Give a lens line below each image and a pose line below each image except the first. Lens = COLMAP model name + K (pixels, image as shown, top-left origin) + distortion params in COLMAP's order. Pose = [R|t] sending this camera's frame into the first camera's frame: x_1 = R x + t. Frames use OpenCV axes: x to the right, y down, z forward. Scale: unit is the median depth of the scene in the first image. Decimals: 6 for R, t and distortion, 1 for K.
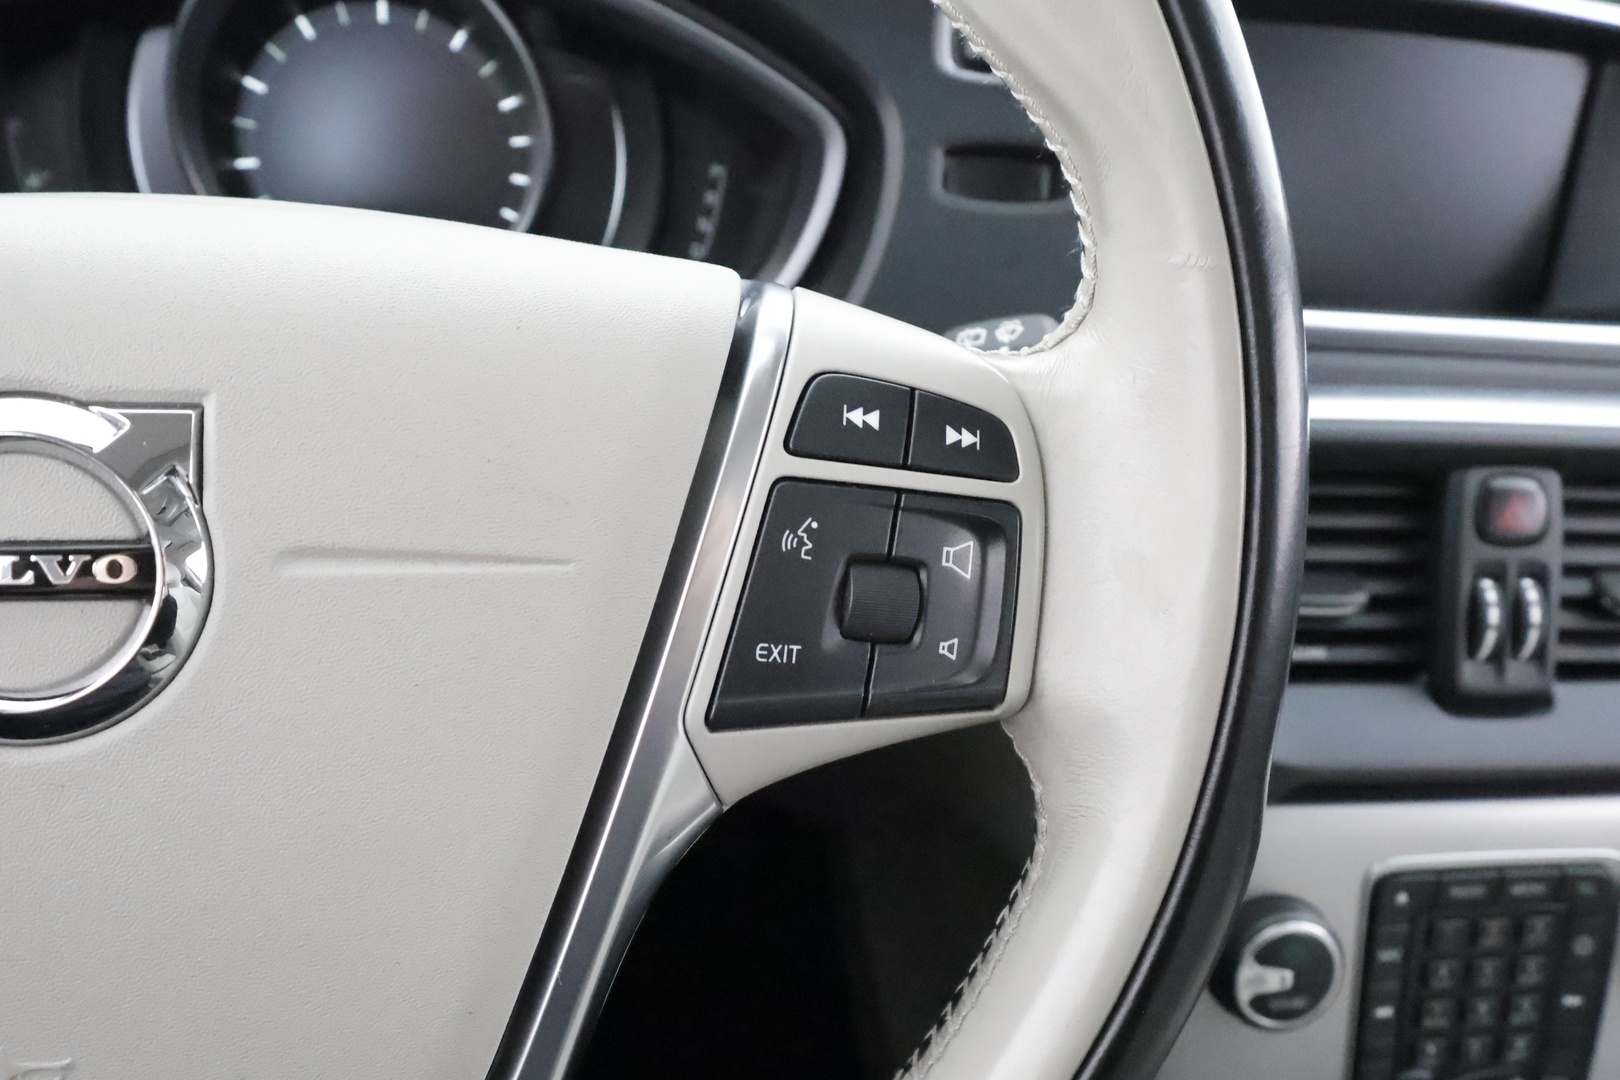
lens RADIAL K [[1270.4, 0, 811.7], [0, 1270.4, 542.6], [0, 0, 1]] dist [0.012166, -0.008429]
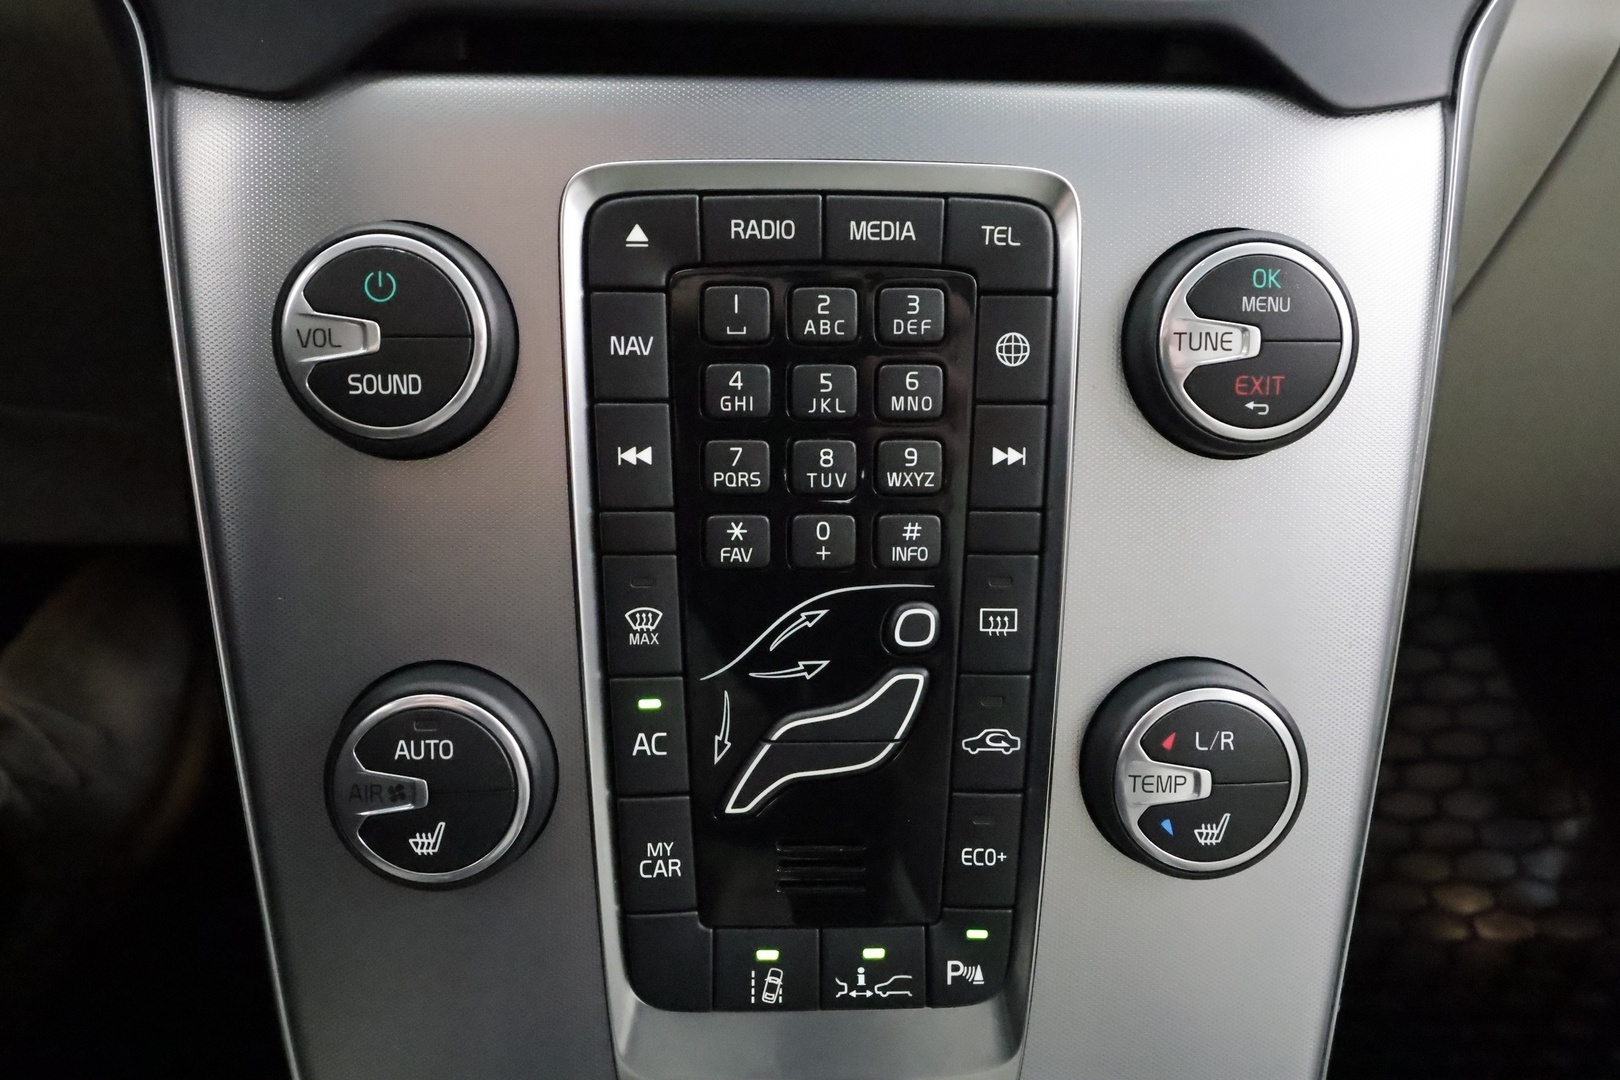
lens RADIAL K [[1270.4, 0, 800.3], [0, 1270.4, 544.7], [0, 0, 1]] dist [0.012166, -0.008429]
pose [[0.991613, -0.032823, -0.125002, 0.598786], [0.021593, 0.995693, -0.090157, 0.466248], [0.127422, 0.086701, 0.988052, 0.454518]]
